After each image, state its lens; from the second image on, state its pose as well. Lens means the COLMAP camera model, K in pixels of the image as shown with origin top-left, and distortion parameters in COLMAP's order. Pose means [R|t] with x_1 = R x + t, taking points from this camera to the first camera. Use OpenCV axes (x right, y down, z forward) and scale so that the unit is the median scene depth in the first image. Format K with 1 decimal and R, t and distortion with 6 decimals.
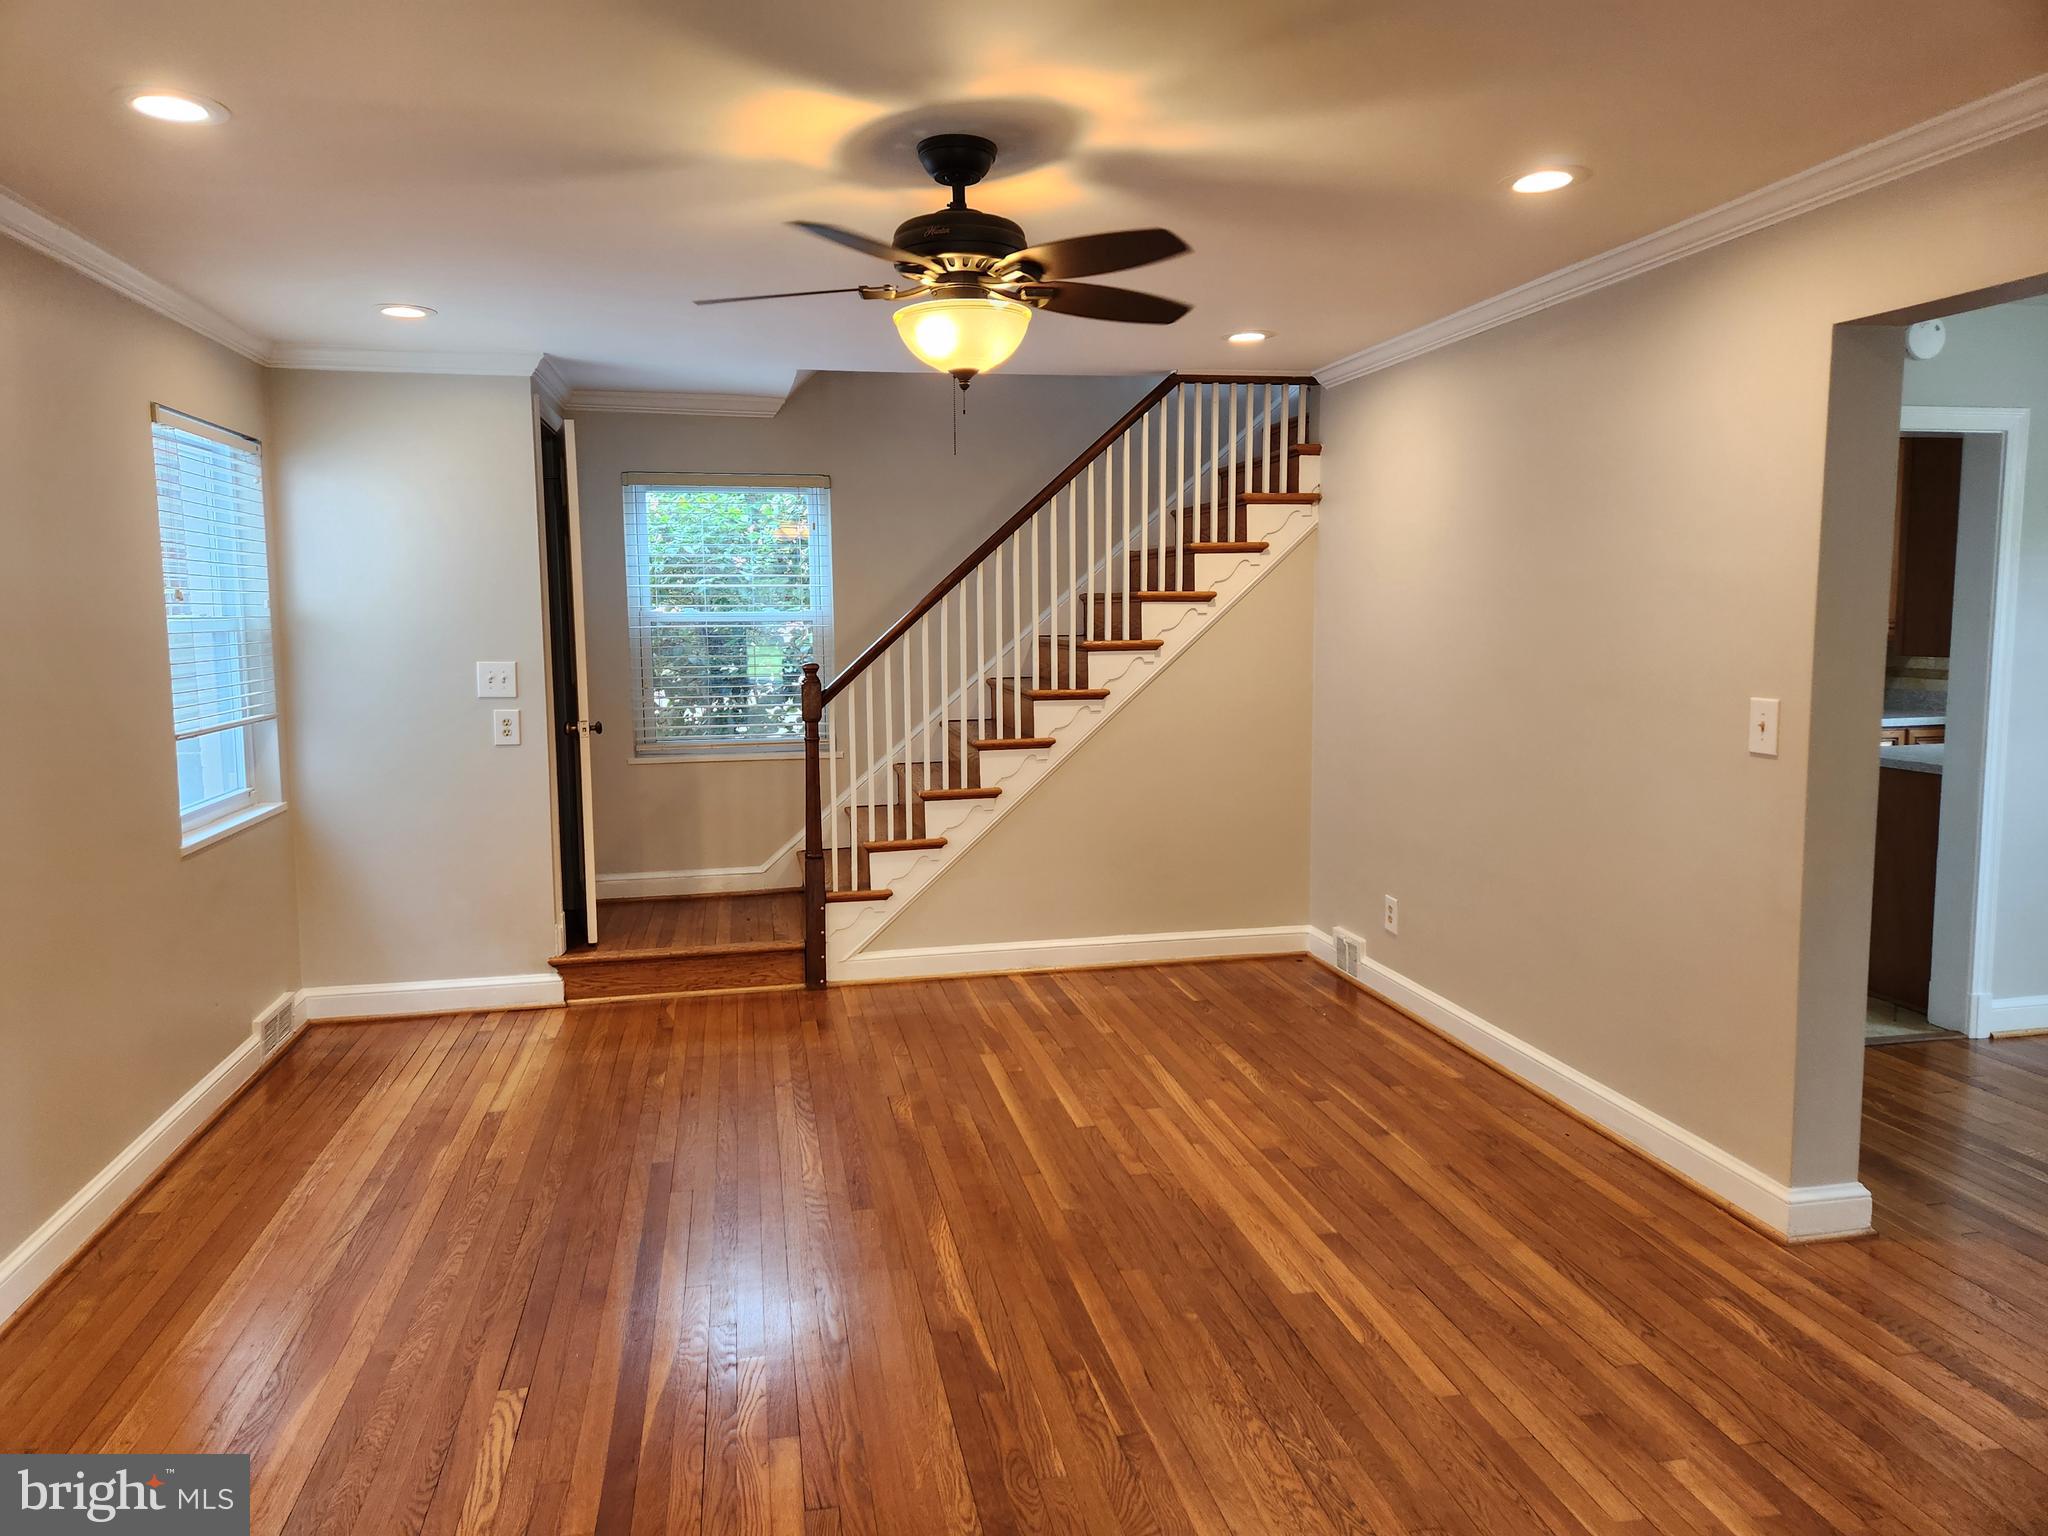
lens RADIAL K [[1373.1, 0, 1026.5], [0, 1373.1, 721.8], [0, 0, 1]] dist [0.074948, -0.062605]
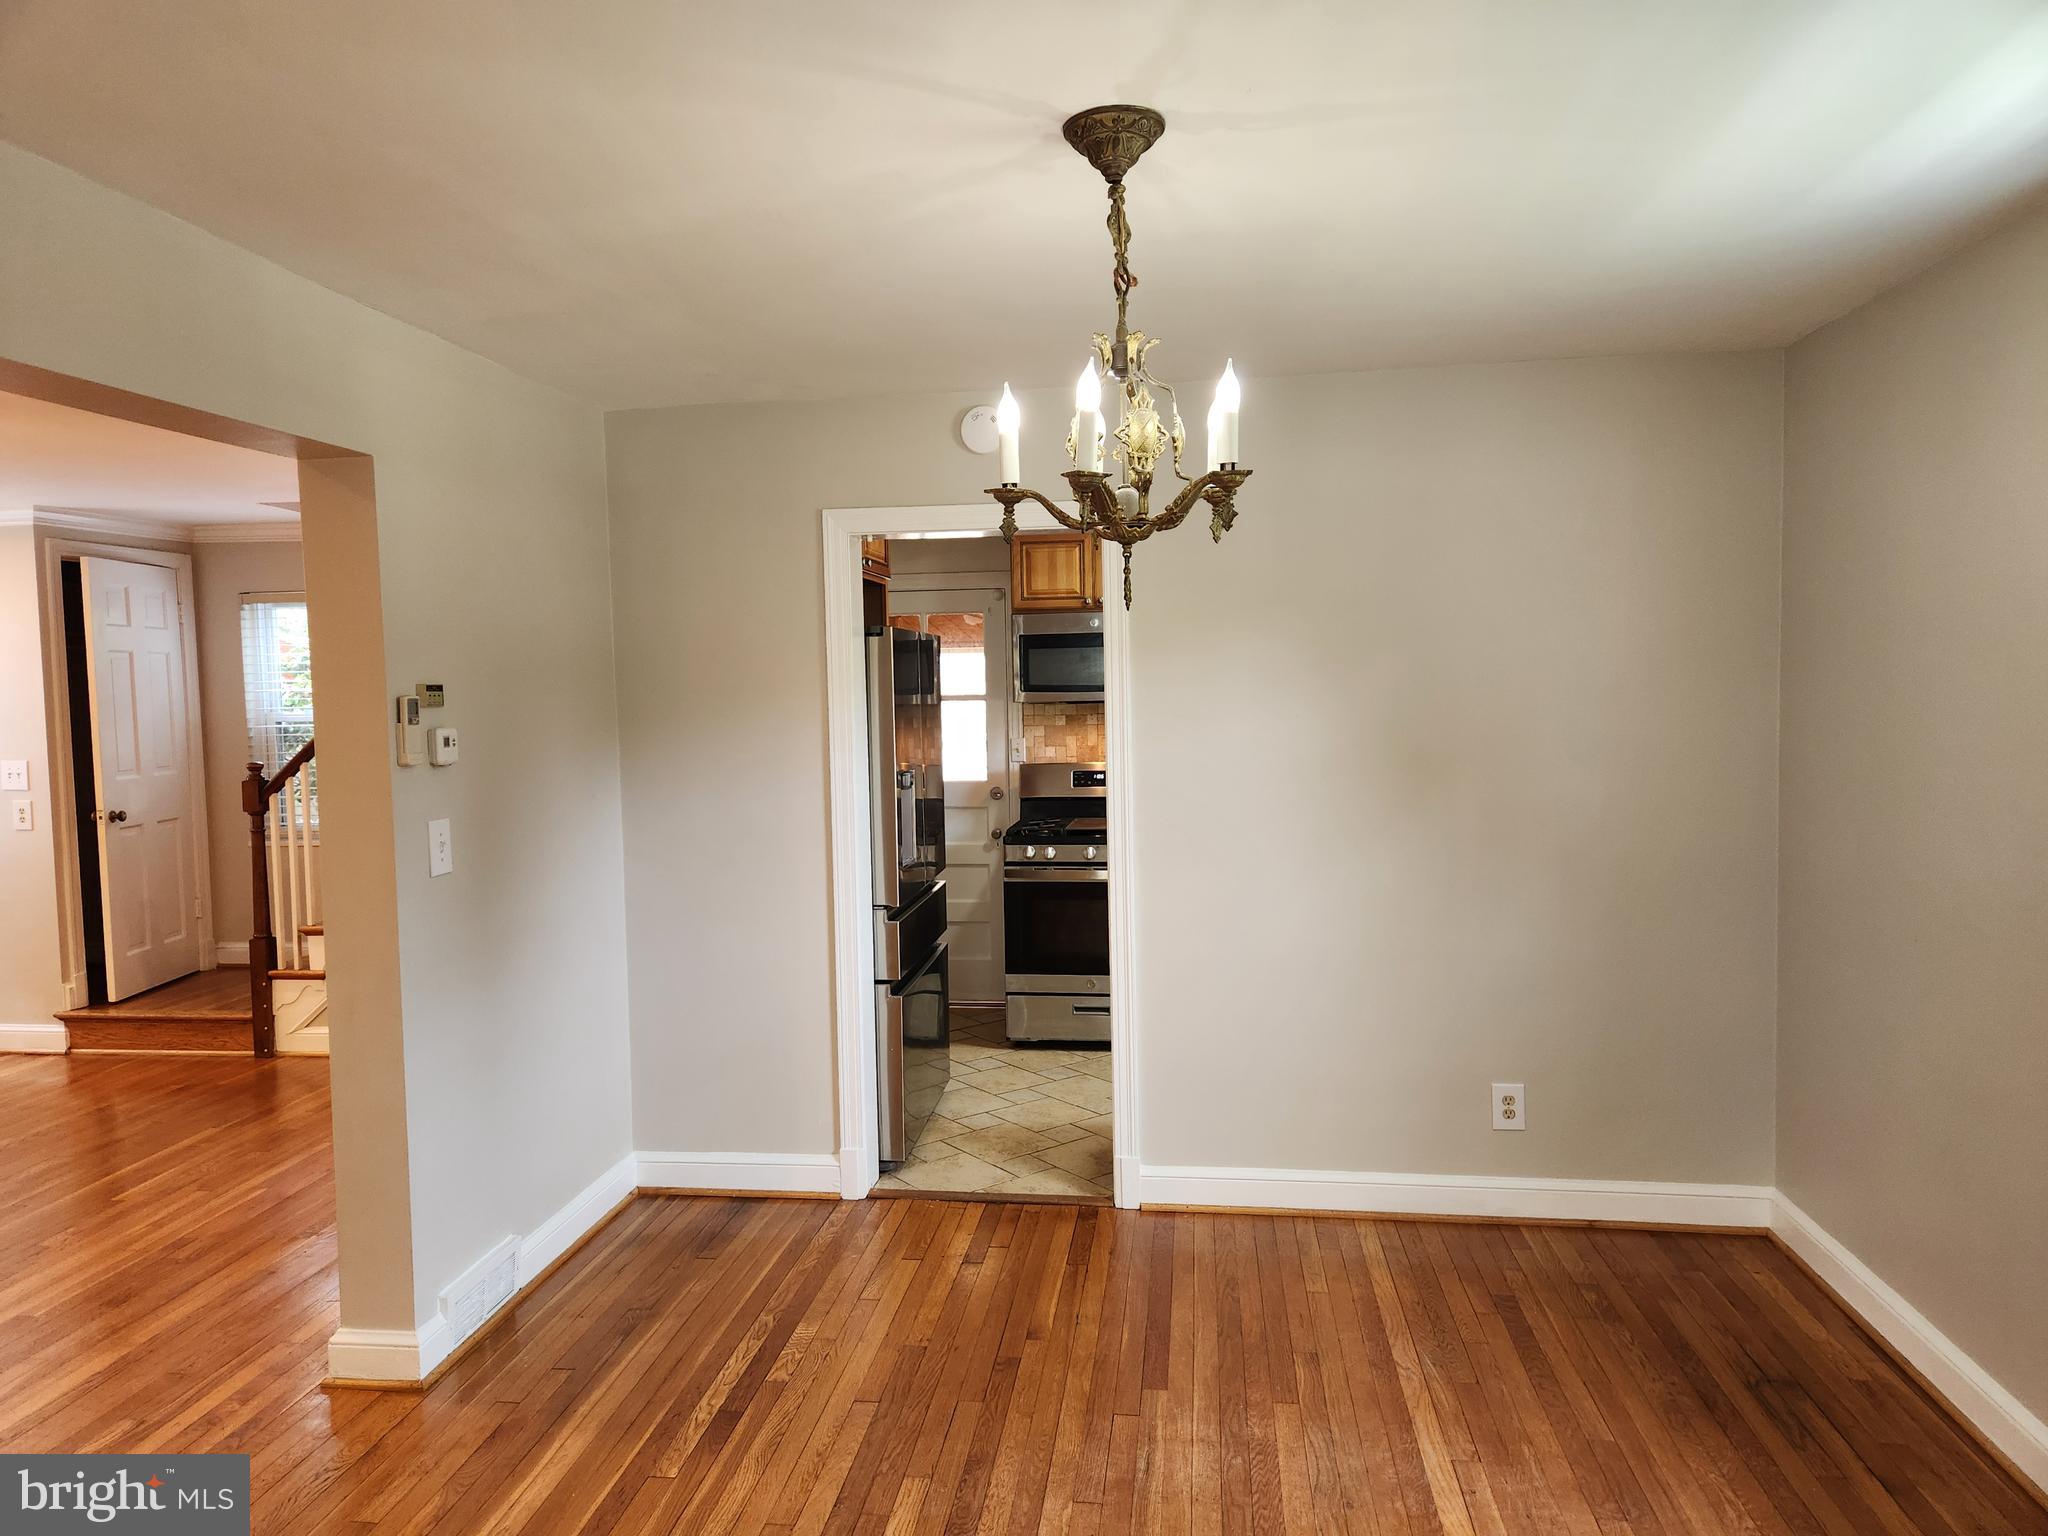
lens RADIAL K [[1373.1, 0, 1027.4], [0, 1373.1, 770.4], [0, 0, 1]] dist [0.074948, -0.062605]
pose [[0.945272, 0.012871, -0.326029, 0.803856], [-0.019179, 0.999686, -0.016142, -0.030399], [0.325719, 0.021512, 0.945222, 0.136545]]
